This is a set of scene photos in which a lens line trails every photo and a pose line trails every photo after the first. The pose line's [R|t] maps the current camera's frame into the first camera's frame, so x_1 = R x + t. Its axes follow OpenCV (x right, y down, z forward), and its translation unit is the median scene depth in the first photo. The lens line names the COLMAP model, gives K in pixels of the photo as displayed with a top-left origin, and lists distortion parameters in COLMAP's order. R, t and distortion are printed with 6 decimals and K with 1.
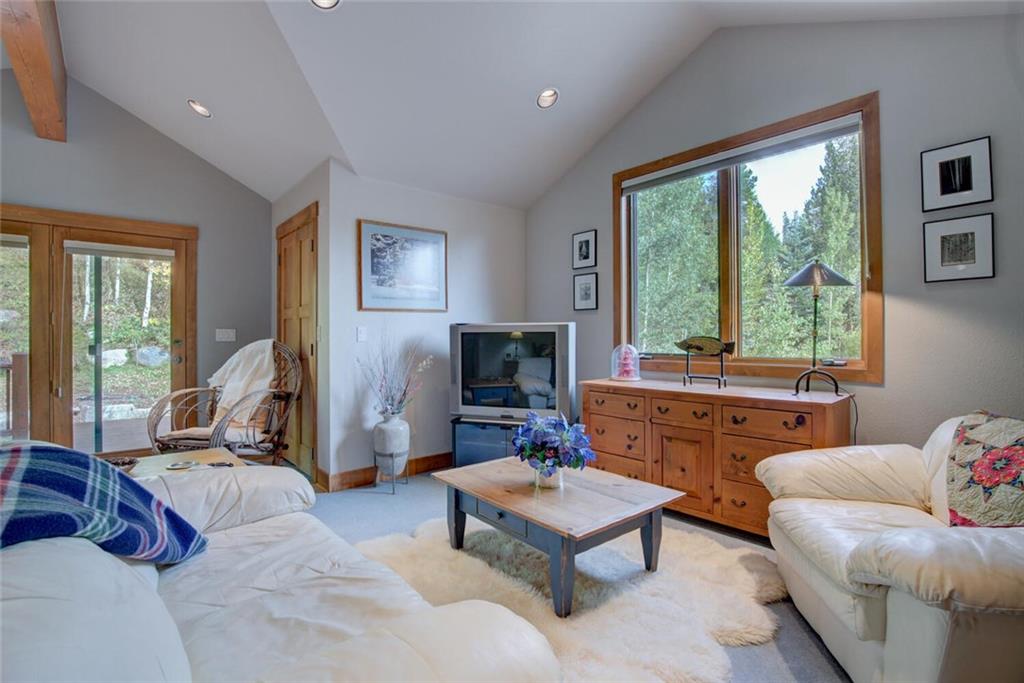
lens RADIAL K [[461.1, 0, 512.0], [0, 461.1, 341.5], [0, 0, 1]] dist [-0.031075, 0.000815]
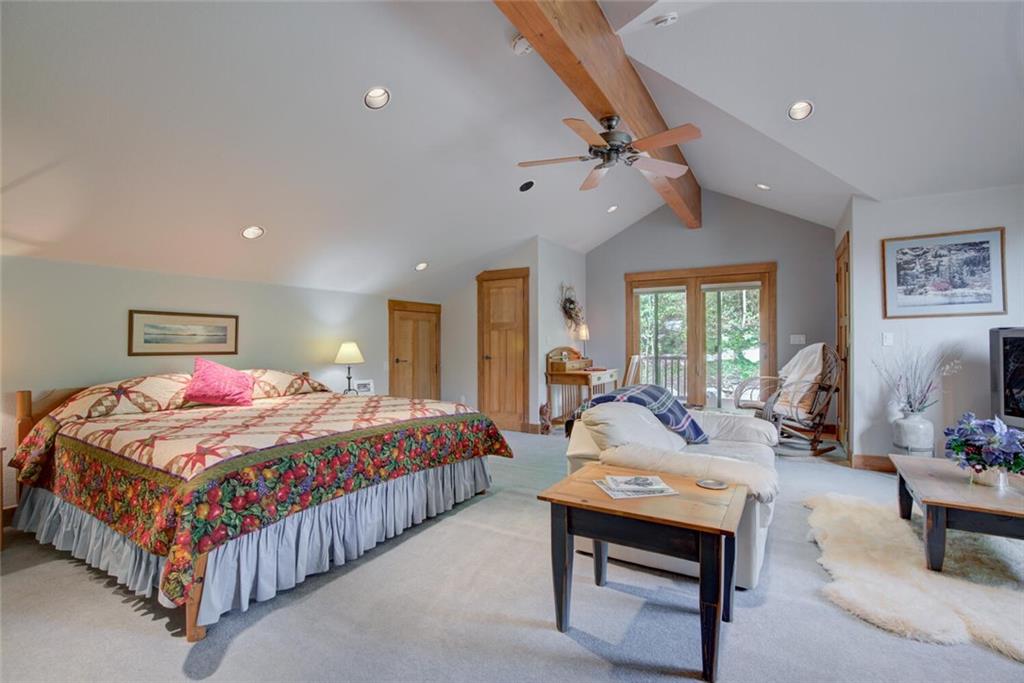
lens RADIAL K [[467.3, 0, 502.4], [0, 467.3, 340.7], [0, 0, 1]] dist [-0.030438, 0.000313]
pose [[0.288378, 0.000477, -0.957517, 0.476928], [0.000066, 1.000000, 0.000518, -0.012968], [0.957517, -0.000213, 0.288378, -0.240064]]
